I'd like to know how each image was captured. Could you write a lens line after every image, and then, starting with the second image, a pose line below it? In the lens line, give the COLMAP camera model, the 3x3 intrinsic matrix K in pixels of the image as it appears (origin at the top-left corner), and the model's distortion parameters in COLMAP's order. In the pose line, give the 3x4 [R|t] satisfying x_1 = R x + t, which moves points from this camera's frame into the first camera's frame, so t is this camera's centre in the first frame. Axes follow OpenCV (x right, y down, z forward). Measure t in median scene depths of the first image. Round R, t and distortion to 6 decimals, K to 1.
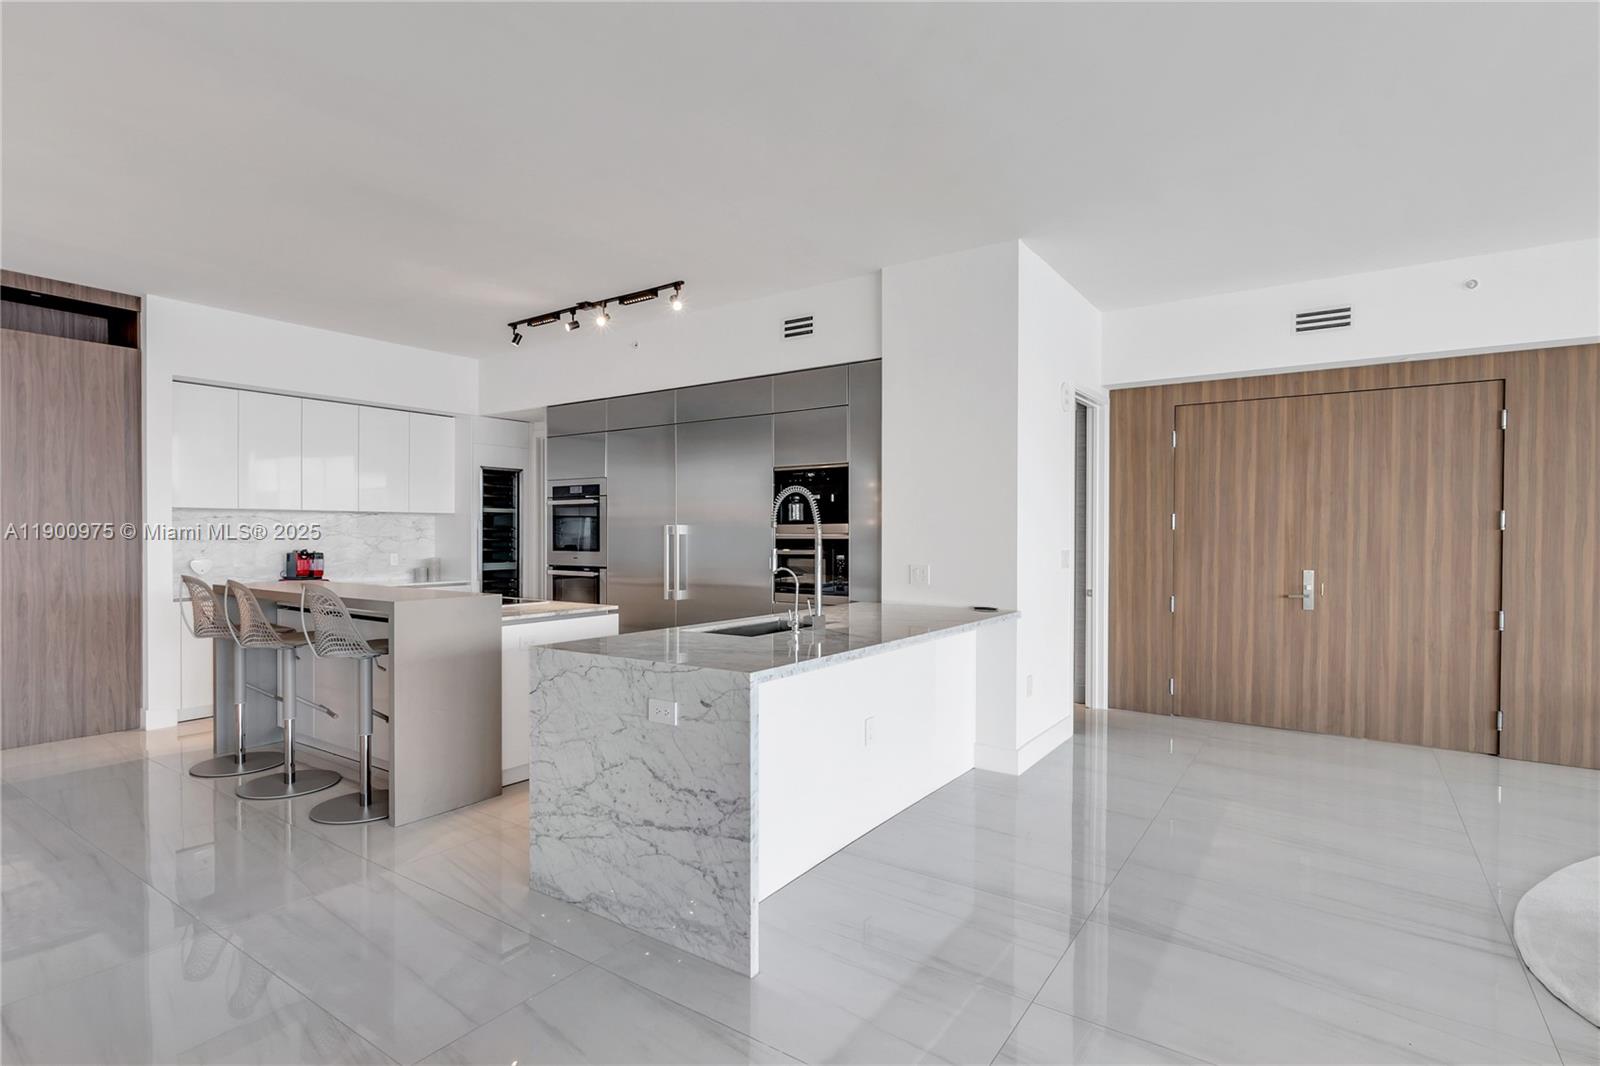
lens RADIAL K [[777.7, 0, 782.8], [0, 777.7, 538.8], [0, 0, 1]] dist [-0.004381, 0.005053]
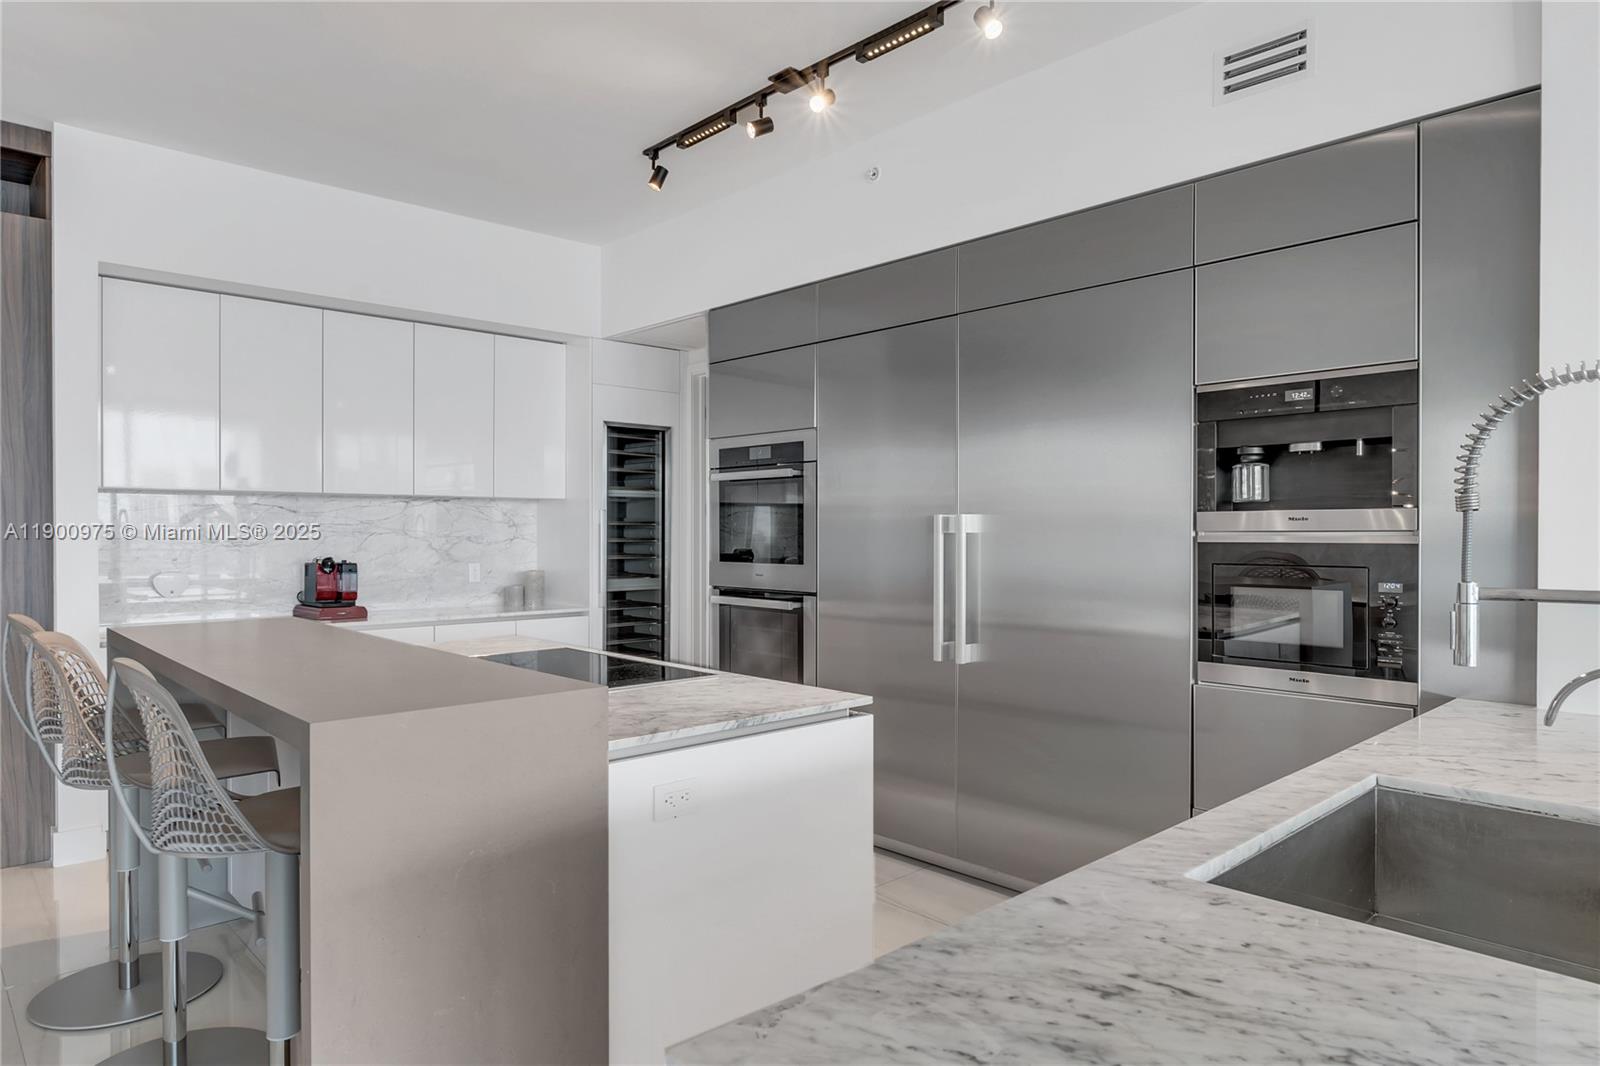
lens RADIAL K [[954.9, 0, 783.5], [0, 954.9, 538.7], [0, 0, 1]] dist [-0.001019, 0.001945]
pose [[0.978470, 0.000964, -0.206386, -0.124627], [-0.000766, 0.999999, 0.001043, -0.002506], [0.206386, -0.000863, 0.978470, 0.383545]]
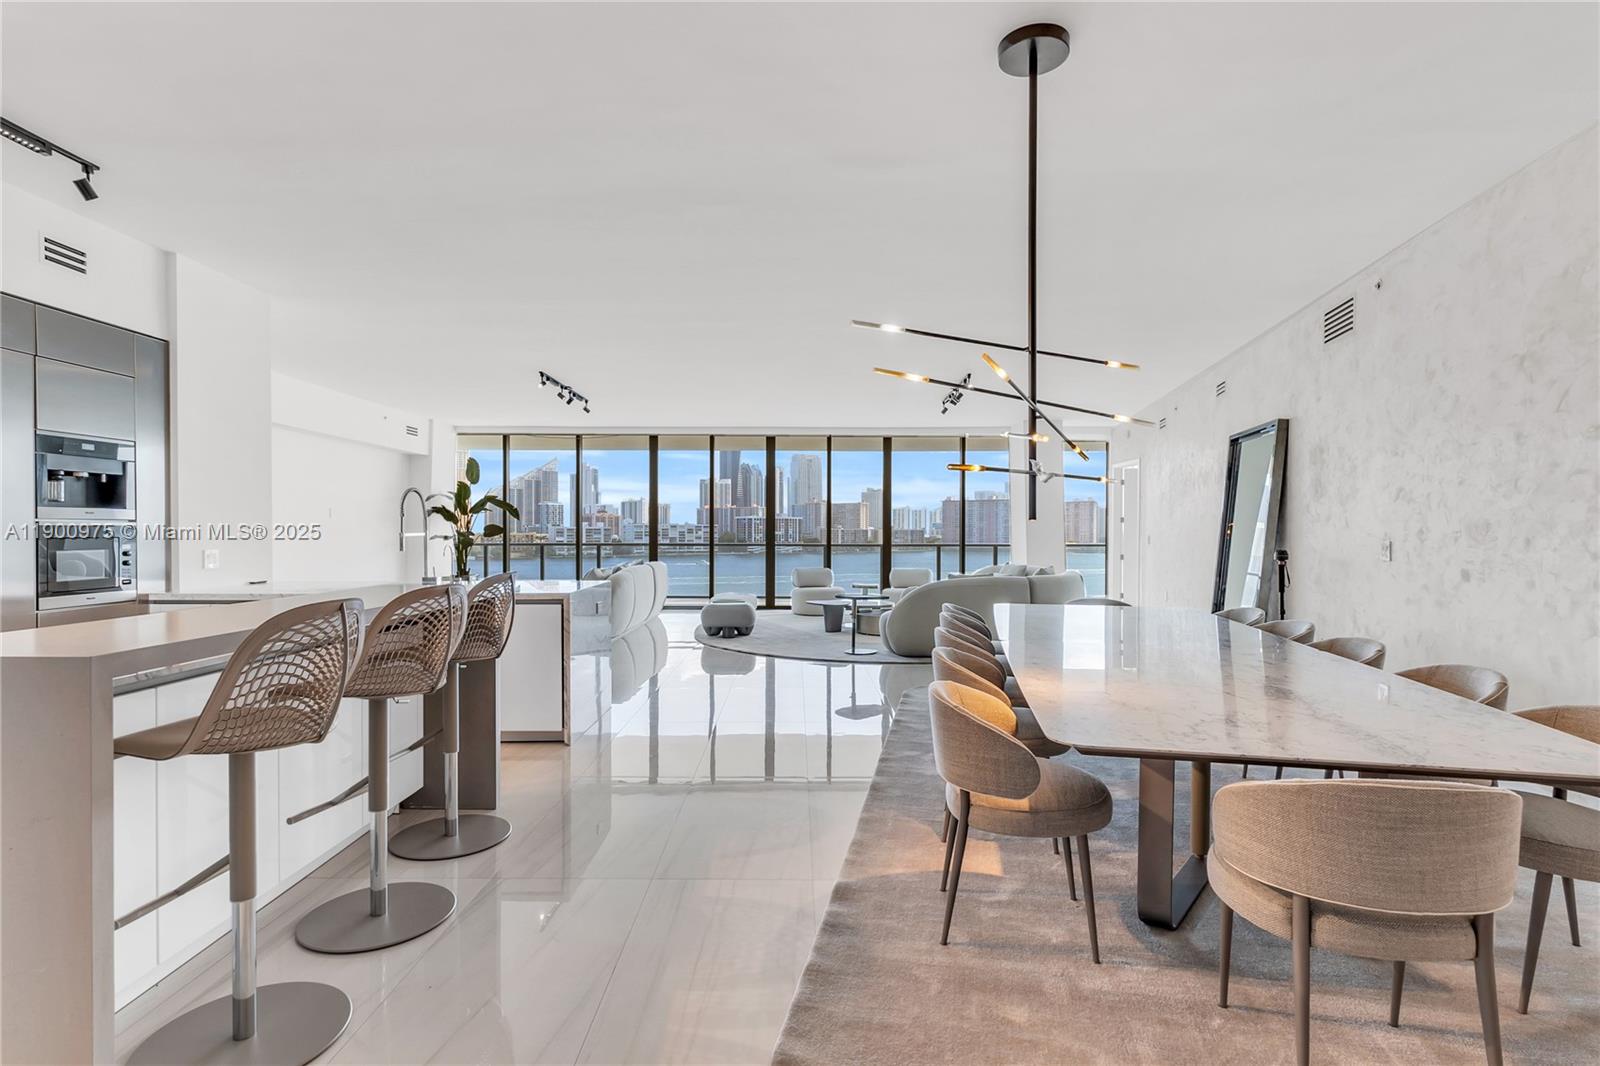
lens RADIAL K [[777.7, 0, 794.2], [0, 777.7, 540.6], [0, 0, 1]] dist [-0.004381, 0.005053]
pose [[-0.571799, -0.011534, 0.820313, -0.975180], [0.006185, 0.999812, 0.018369, 0.004941], [-0.820371, 0.015577, -0.571620, 0.790813]]
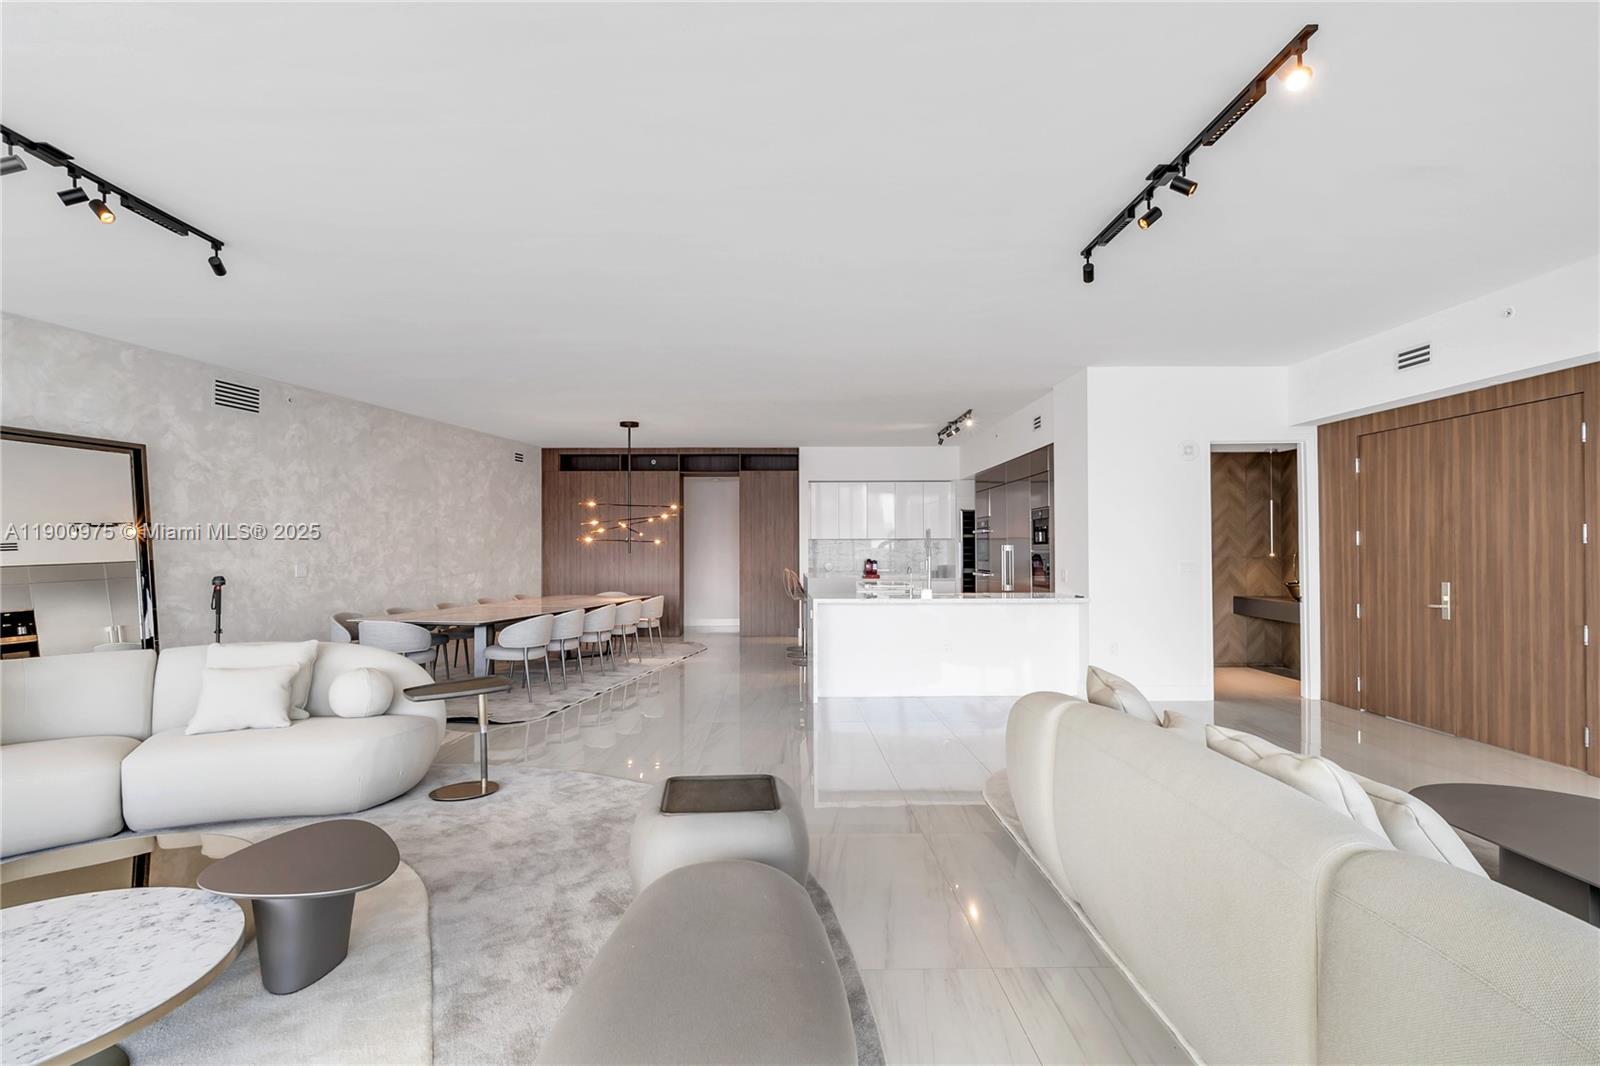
lens RADIAL K [[777.7, 0, 789.8], [0, 777.7, 544.9], [0, 0, 1]] dist [-0.004381, 0.005053]
pose [[0.585106, -0.009499, -0.810901, 0.958815], [-0.002370, 0.999907, -0.013423, 0.005342], [0.810953, 0.009776, 0.585030, -0.339142]]
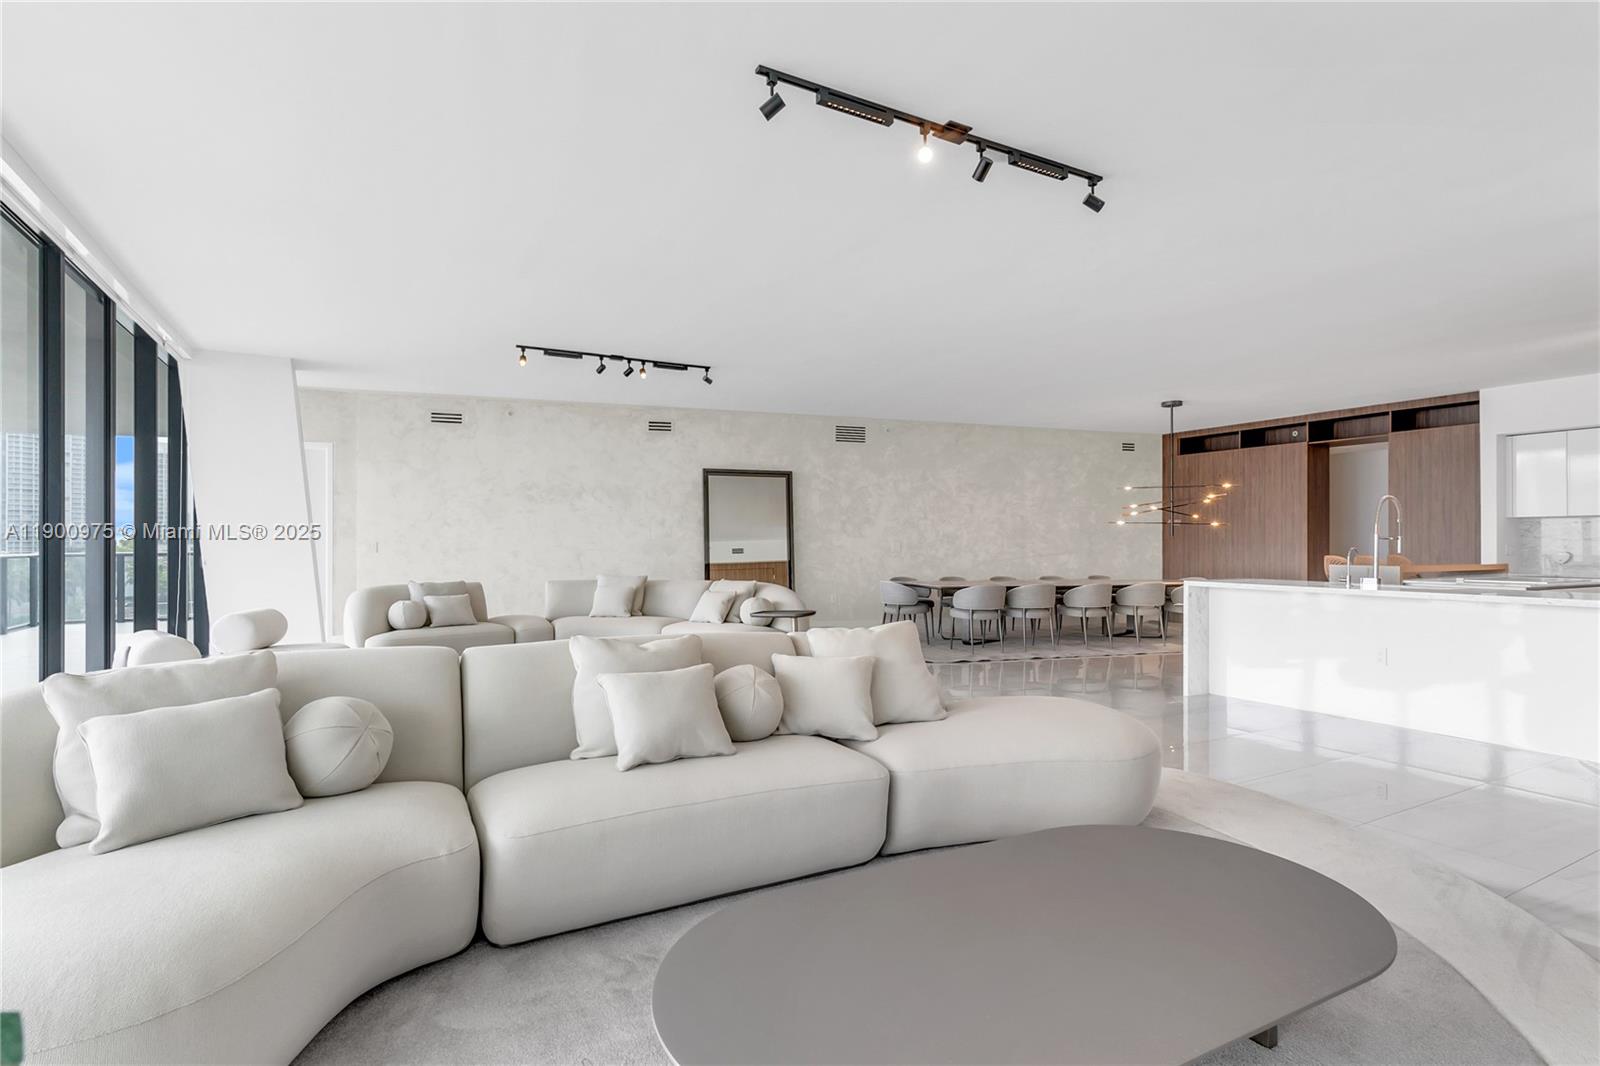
lens RADIAL K [[777.7, 0, 796.0], [0, 777.7, 539.2], [0, 0, 1]] dist [-0.004381, 0.005053]
pose [[-0.443293, -0.008891, -0.896333, 1.229886], [-0.010211, 0.999936, -0.004869, 0.025801], [0.896319, 0.006994, -0.443355, 0.407851]]
